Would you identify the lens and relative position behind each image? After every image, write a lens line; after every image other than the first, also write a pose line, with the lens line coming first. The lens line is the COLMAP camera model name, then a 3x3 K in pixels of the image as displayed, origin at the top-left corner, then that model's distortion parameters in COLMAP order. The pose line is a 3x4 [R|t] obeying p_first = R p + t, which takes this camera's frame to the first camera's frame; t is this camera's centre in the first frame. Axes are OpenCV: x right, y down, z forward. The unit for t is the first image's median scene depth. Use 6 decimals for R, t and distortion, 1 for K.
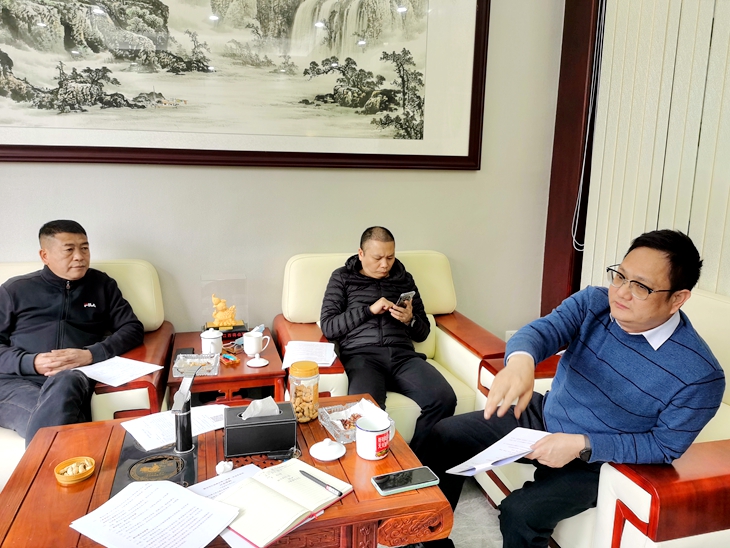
lens RADIAL K [[564.6, 0, 378.7], [0, 564.6, 276.4], [0, 0, 1]] dist [0.054905, -0.070592]
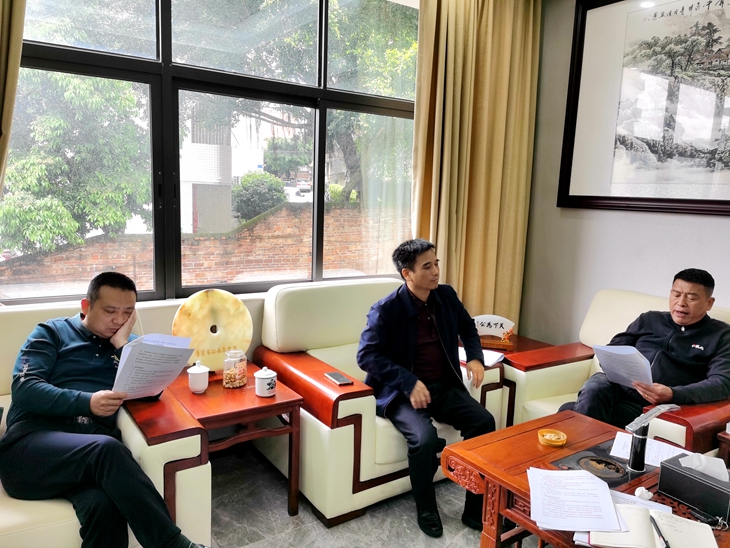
lens RADIAL K [[564.6, 0, 364.9], [0, 564.6, 275.3], [0, 0, 1]] dist [0.054905, -0.070592]
pose [[0.314939, 0.131174, -0.940004, 0.282032], [-0.222936, 0.972918, 0.061075, -0.006191], [0.922558, 0.190326, 0.335653, 0.045279]]
